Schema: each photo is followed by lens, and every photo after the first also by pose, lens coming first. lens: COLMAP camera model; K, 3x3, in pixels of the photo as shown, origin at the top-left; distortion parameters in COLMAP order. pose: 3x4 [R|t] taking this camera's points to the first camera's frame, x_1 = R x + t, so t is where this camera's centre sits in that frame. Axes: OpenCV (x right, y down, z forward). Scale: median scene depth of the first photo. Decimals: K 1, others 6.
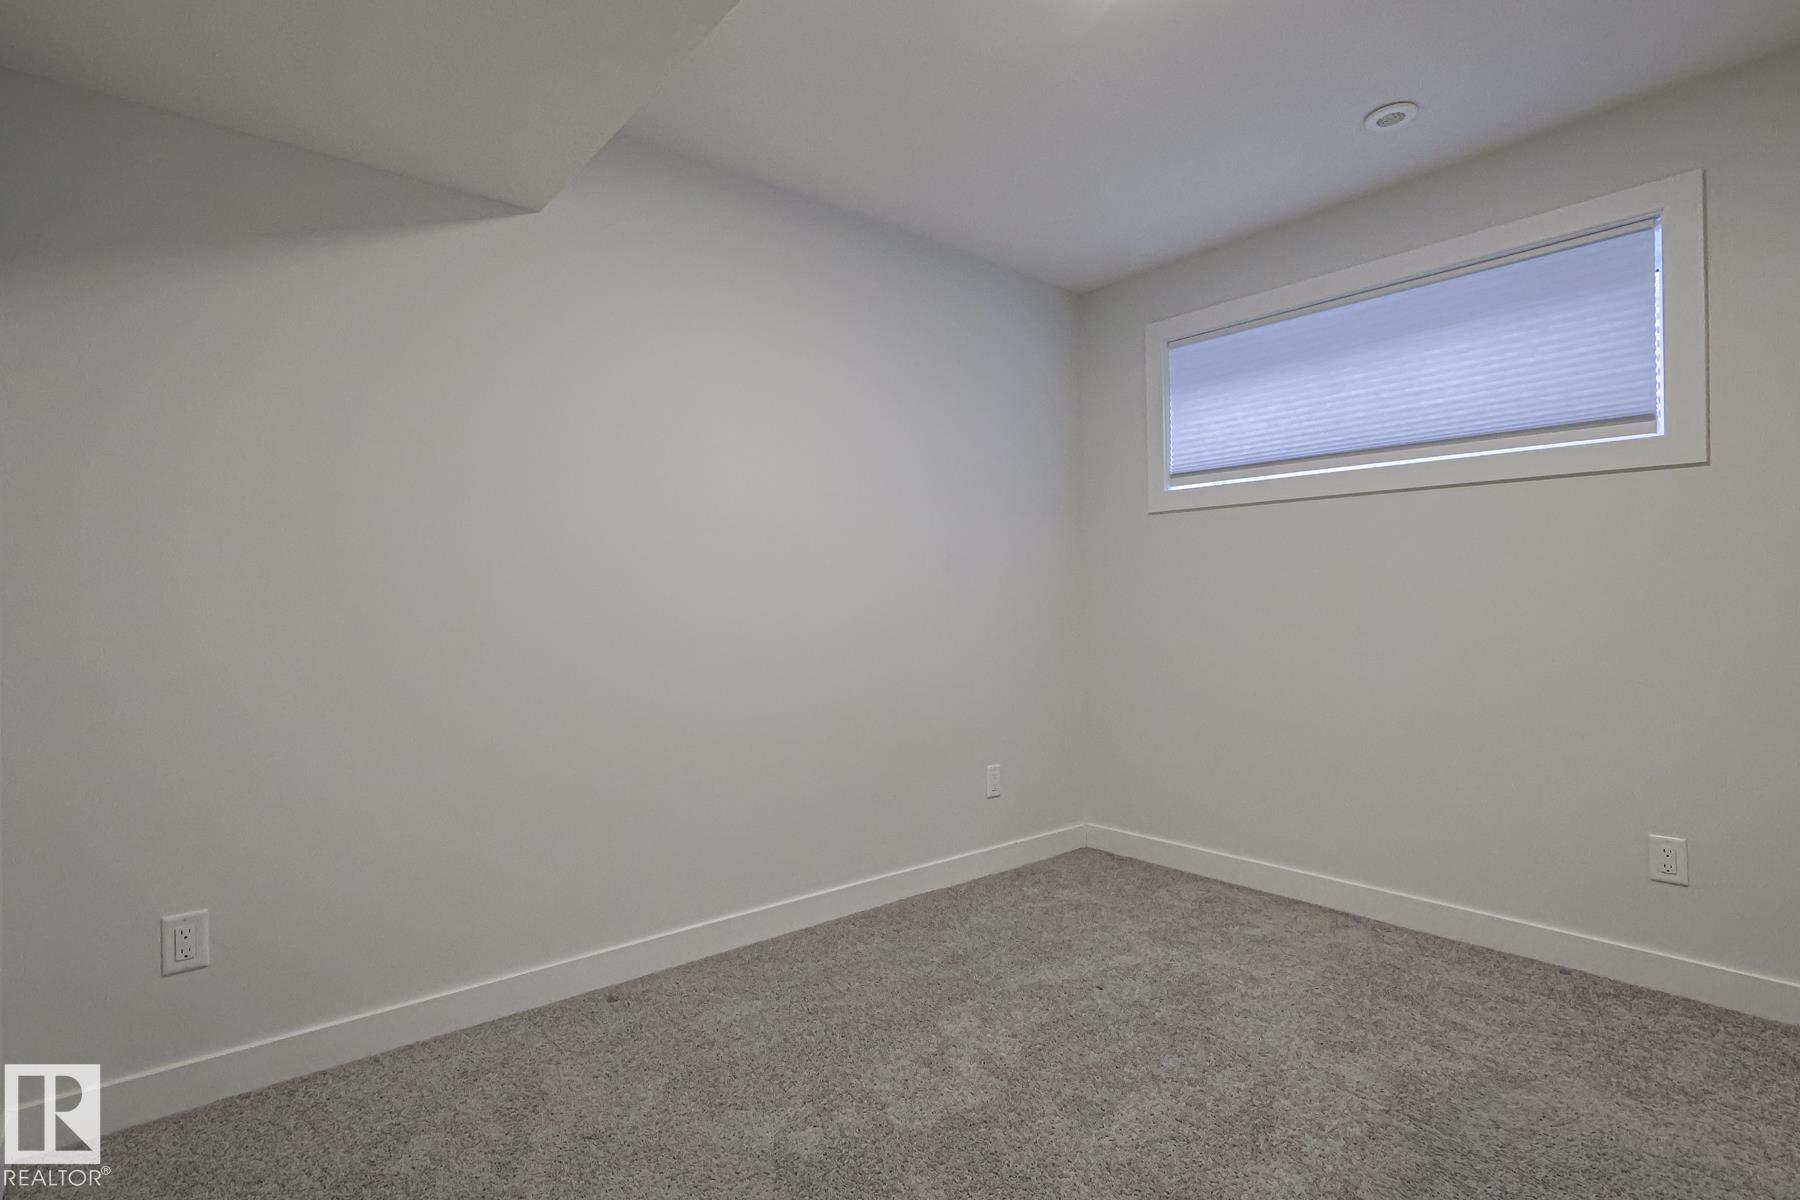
lens RADIAL K [[890.1, 0, 907.9], [0, 890.1, 600.9], [0, 0, 1]] dist [0.003804, -0.001824]
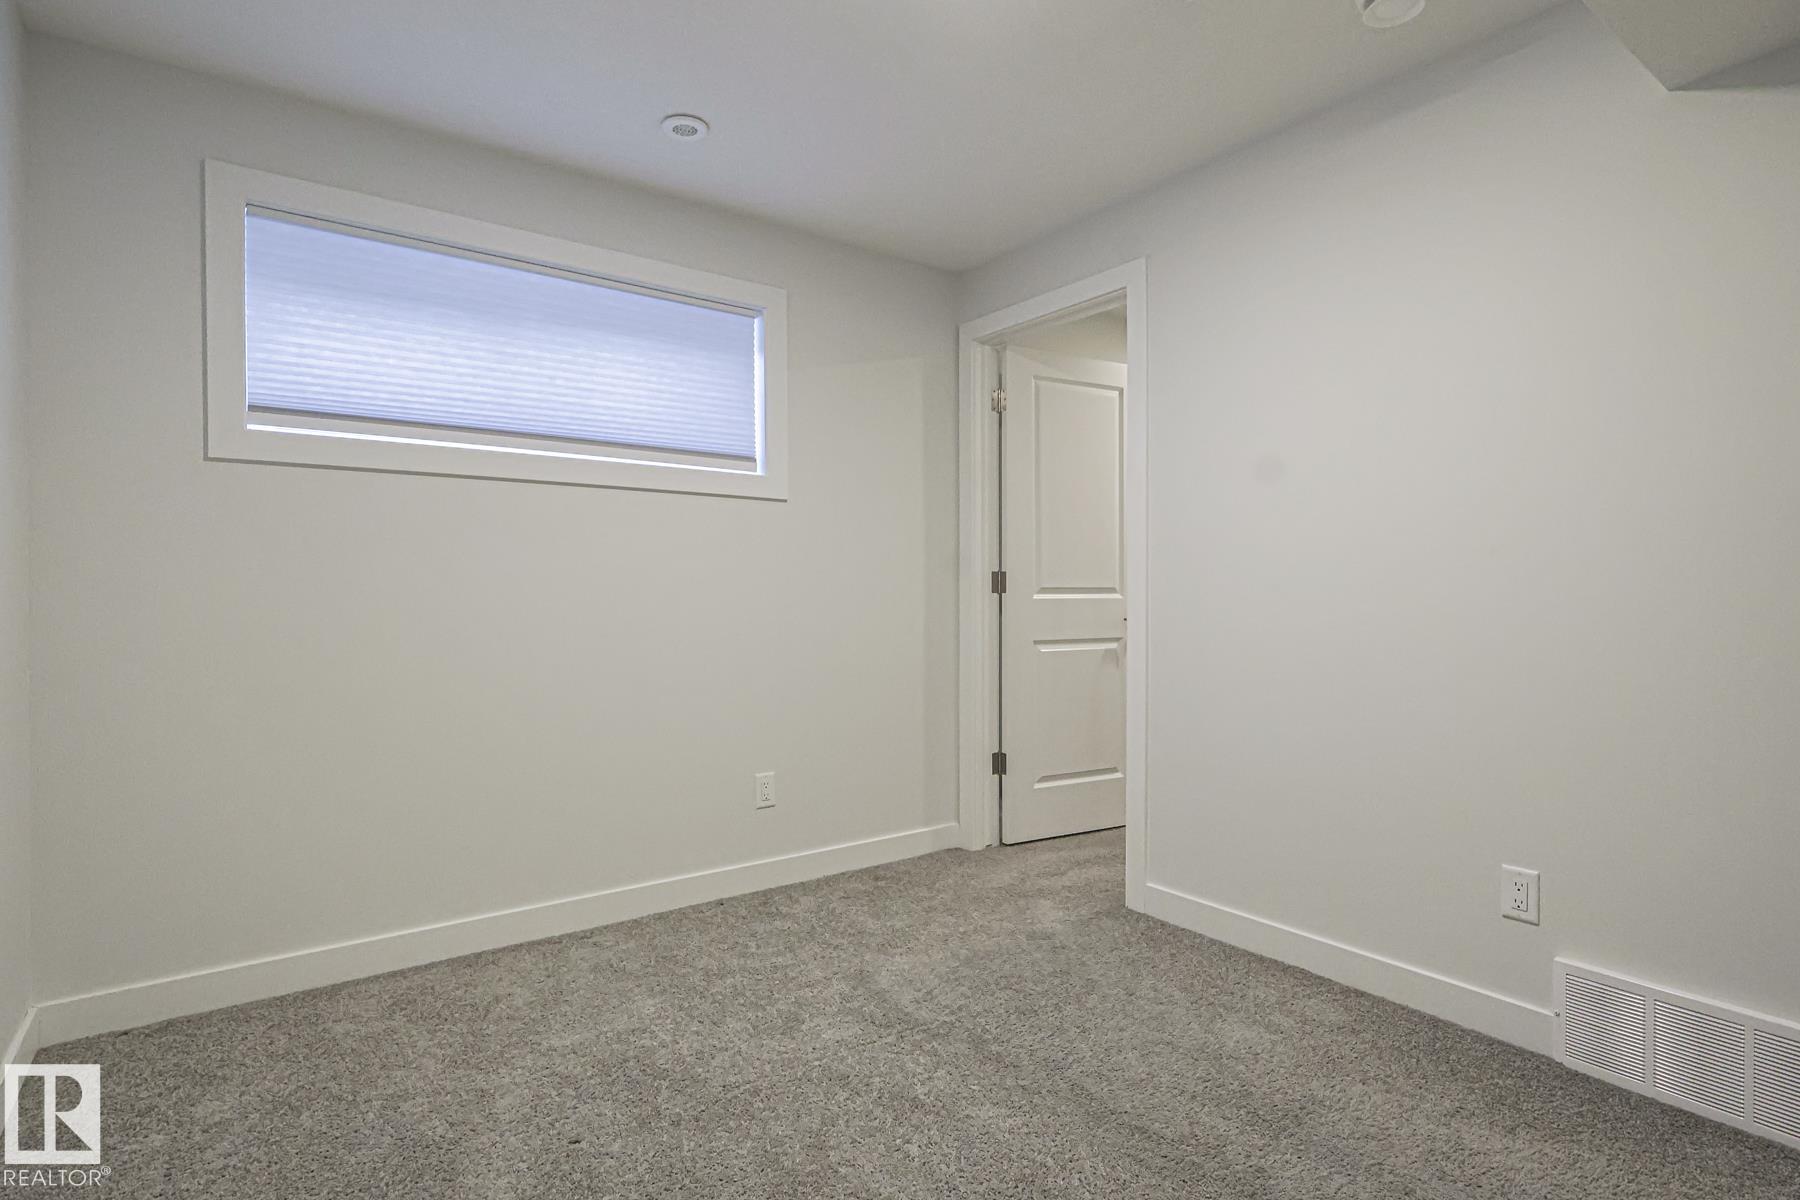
lens RADIAL K [[890.1, 0, 906.1], [0, 890.1, 599.8], [0, 0, 1]] dist [0.003804, -0.001824]
pose [[0.081540, -0.002572, 0.996667, -0.397214], [-0.004600, 0.999985, 0.002957, -0.002973], [-0.996659, -0.004826, 0.081527, 0.568581]]
